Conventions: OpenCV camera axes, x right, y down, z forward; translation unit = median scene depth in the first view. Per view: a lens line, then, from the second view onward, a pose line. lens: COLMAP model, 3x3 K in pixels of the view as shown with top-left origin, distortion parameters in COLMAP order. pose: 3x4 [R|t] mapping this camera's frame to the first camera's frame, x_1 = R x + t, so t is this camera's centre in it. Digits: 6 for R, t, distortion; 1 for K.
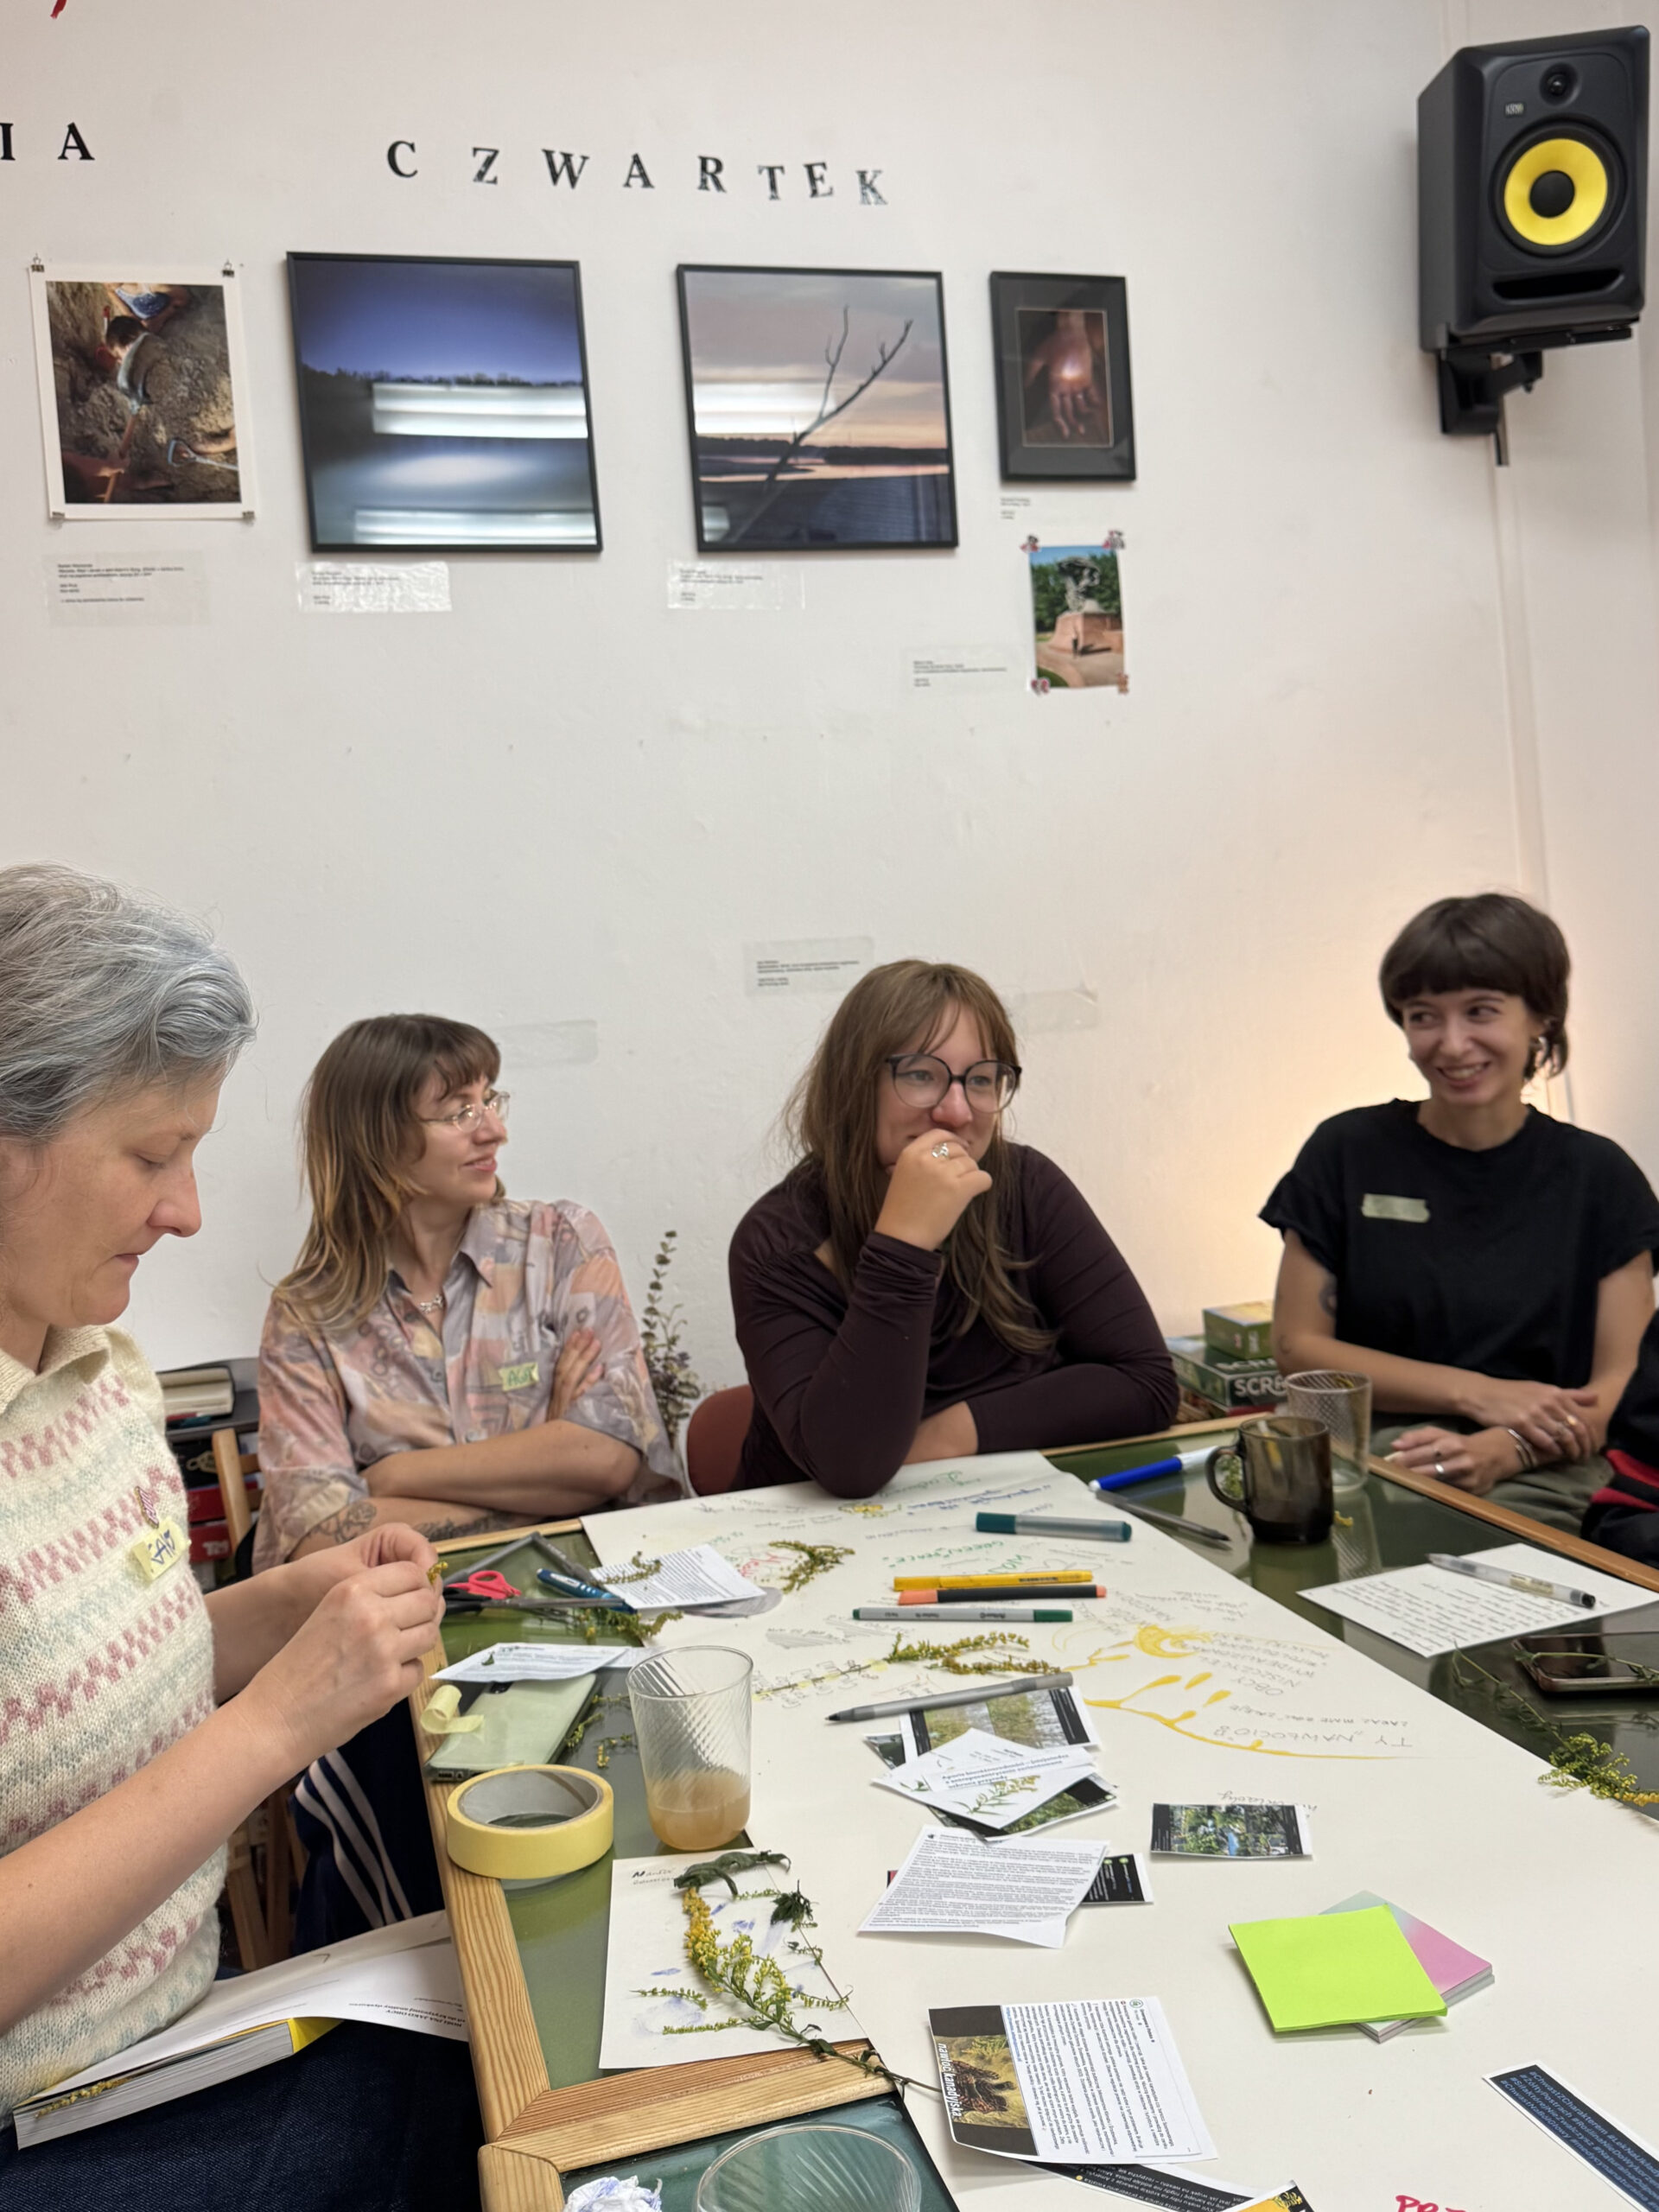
lens RADIAL K [[1812.0, 0, 829.5], [0, 1812.0, 1106.0], [0, 0, 1]] dist [0.013414, -0.064365]
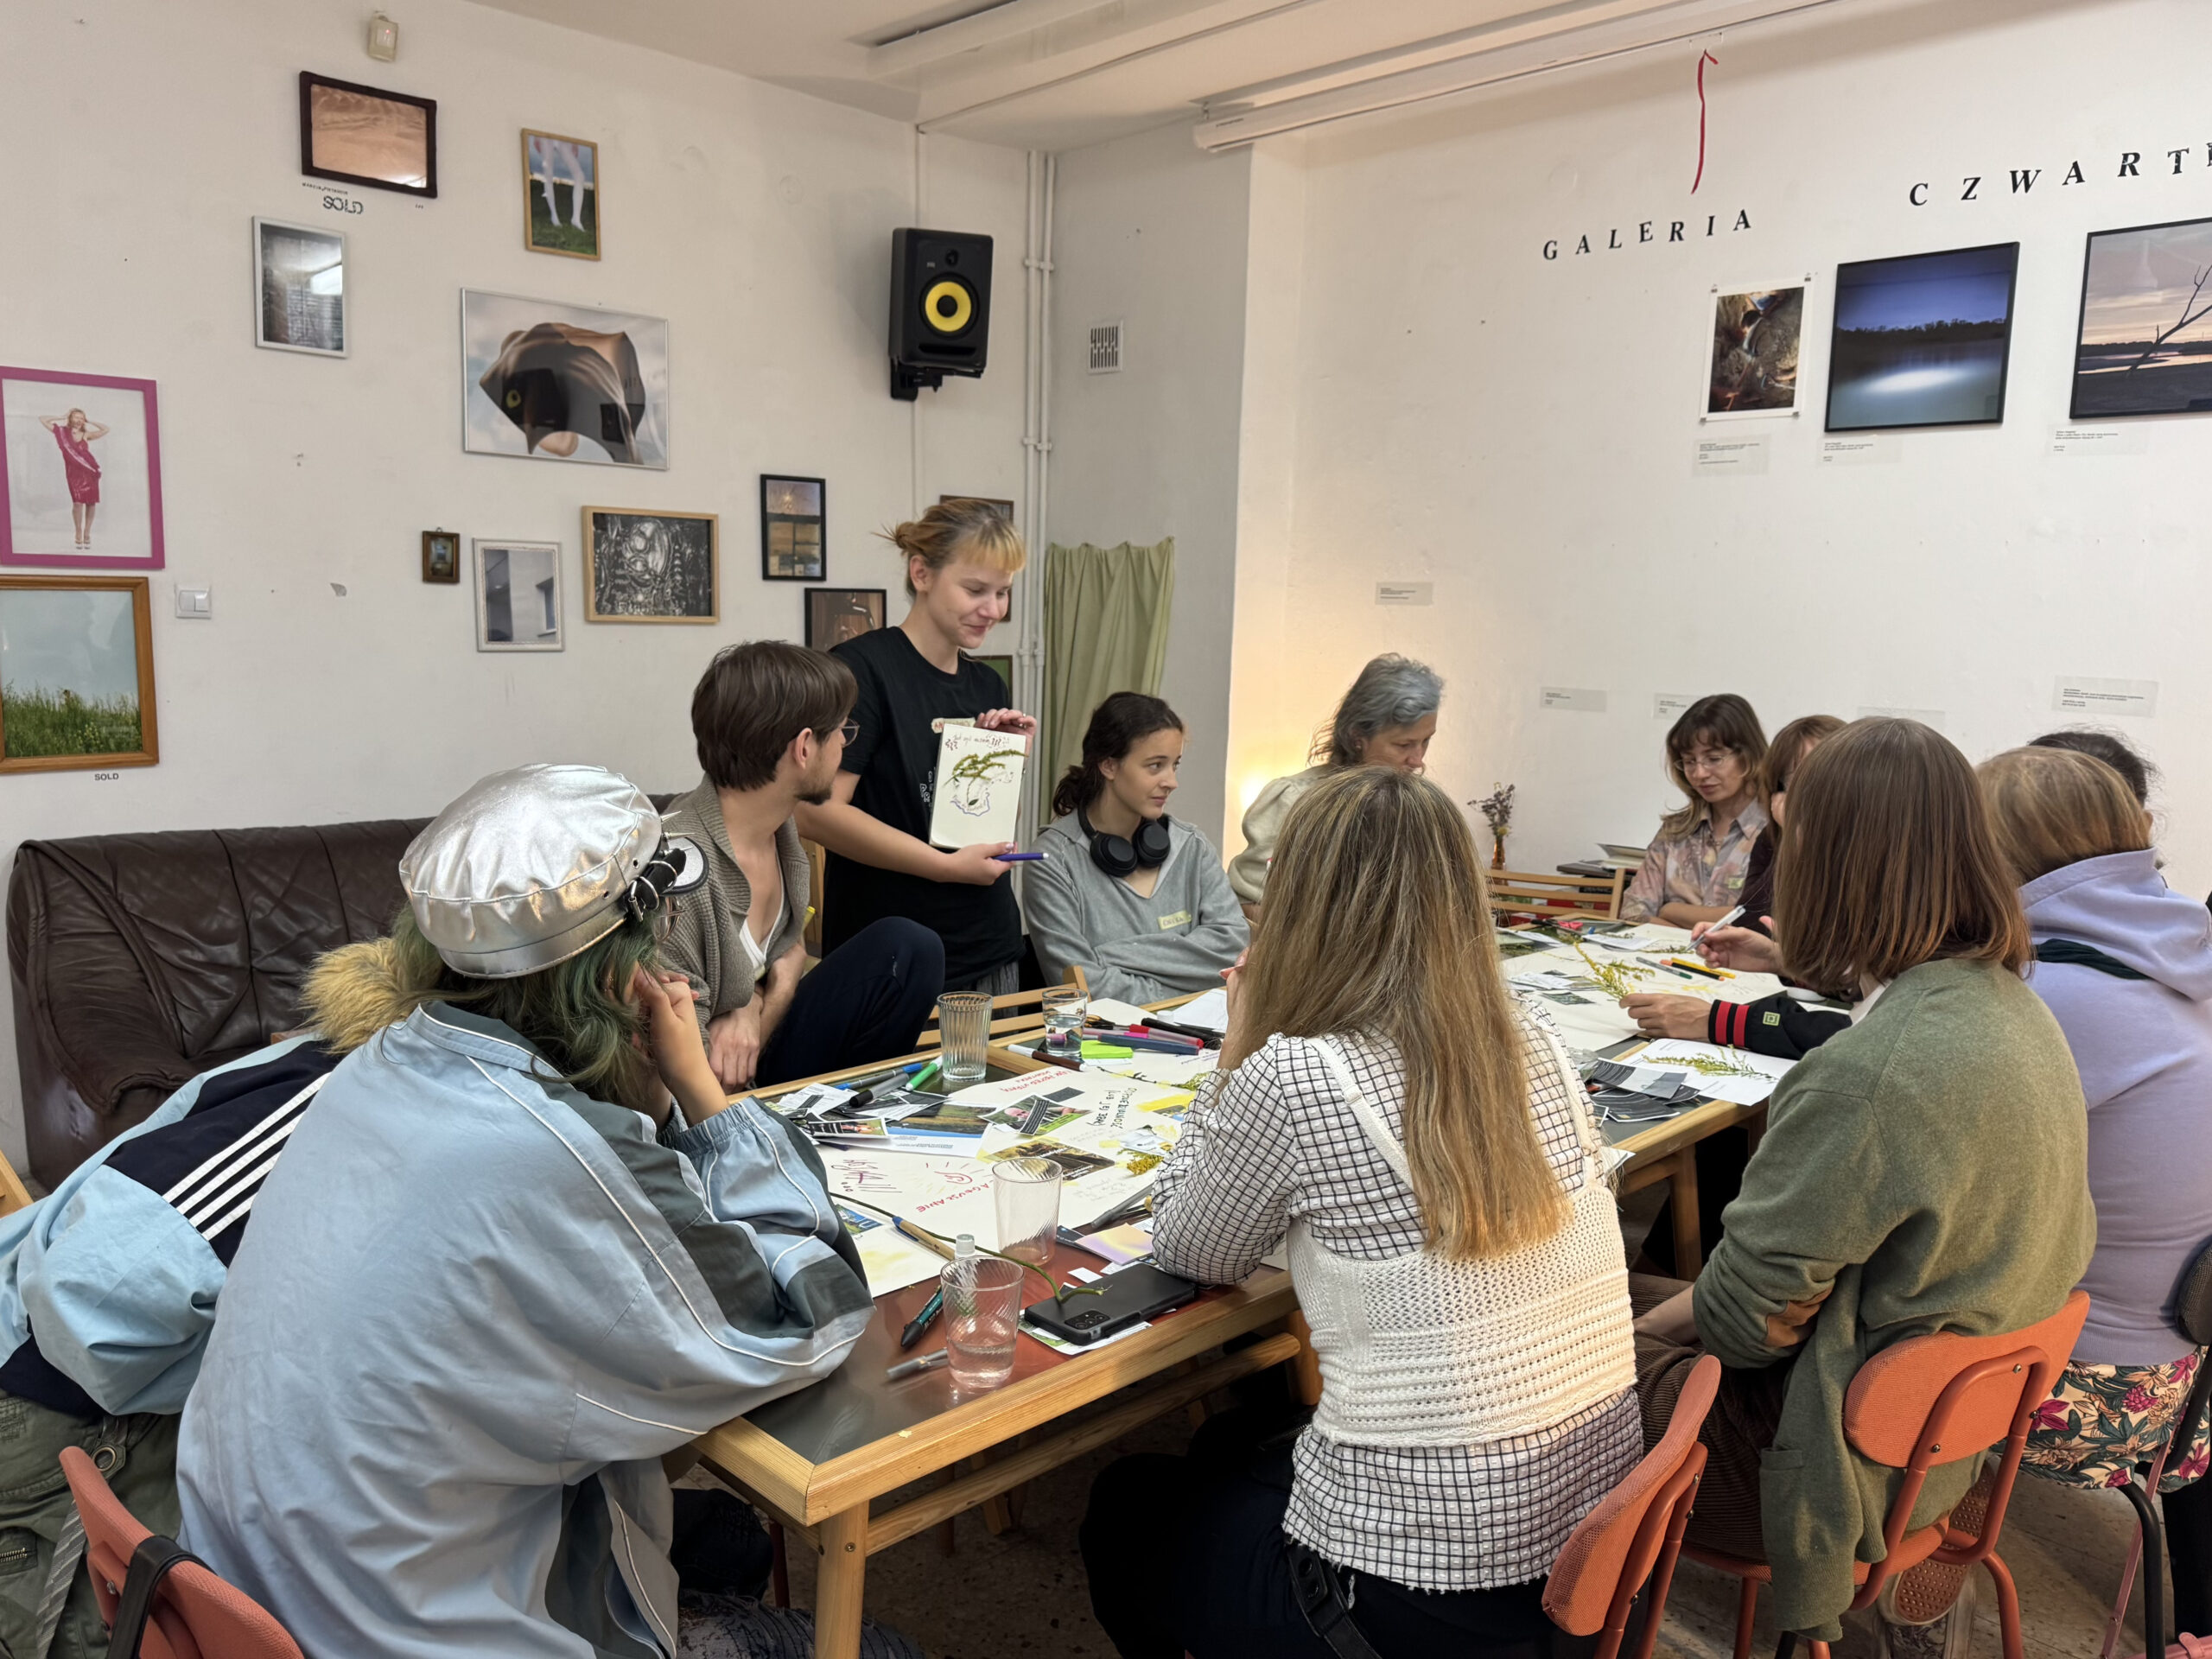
lens RADIAL K [[1599.6, 0, 1106.0], [0, 1599.6, 829.5], [0, 0, 1]] dist [0.099690, -0.170048]
pose [[0.481313, 0.205460, -0.852129, 0.785405], [-0.109222, 0.978622, 0.174266, -0.114047], [0.869718, 0.009195, 0.493464, -0.400105]]
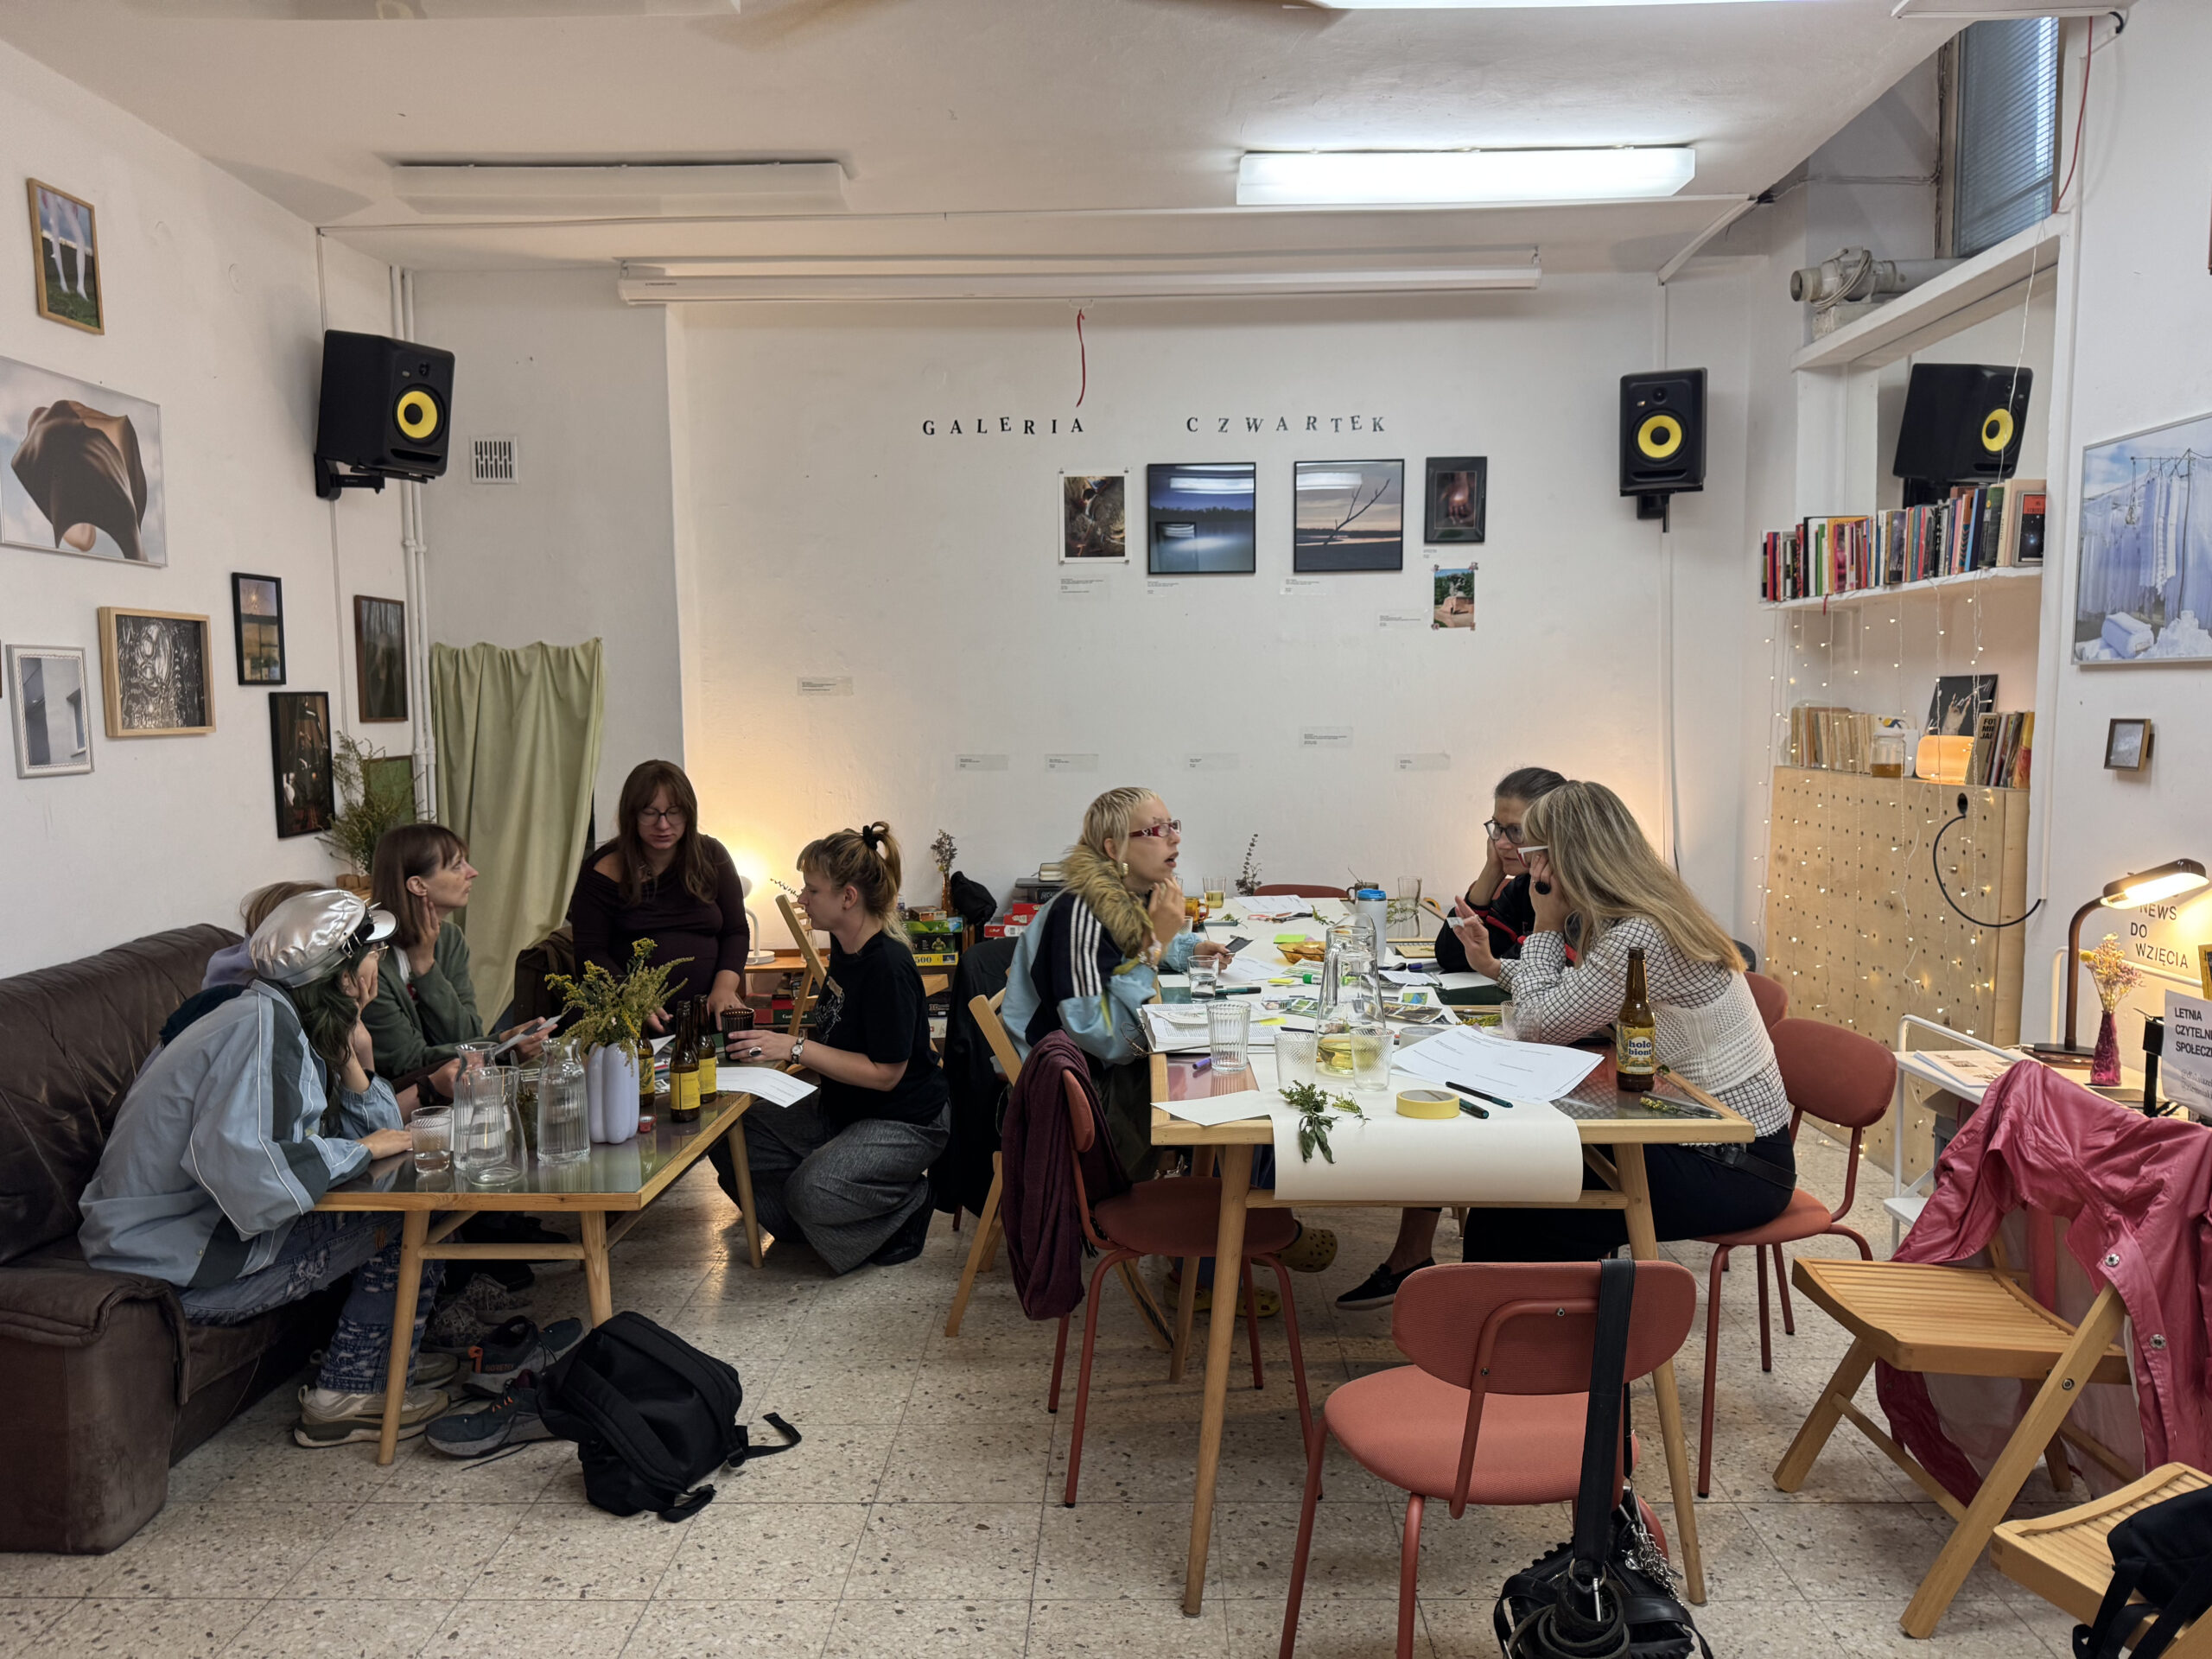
lens RADIAL K [[1523.3, 0, 1106.0], [0, 1523.3, 829.5], [0, 0, 1]] dist [0.010131, -0.002617]
pose [[0.959351, 0.091194, -0.267077, 0.283025], [-0.080901, 0.995501, 0.049317, -0.029991], [0.270373, -0.025705, 0.962412, -1.161181]]
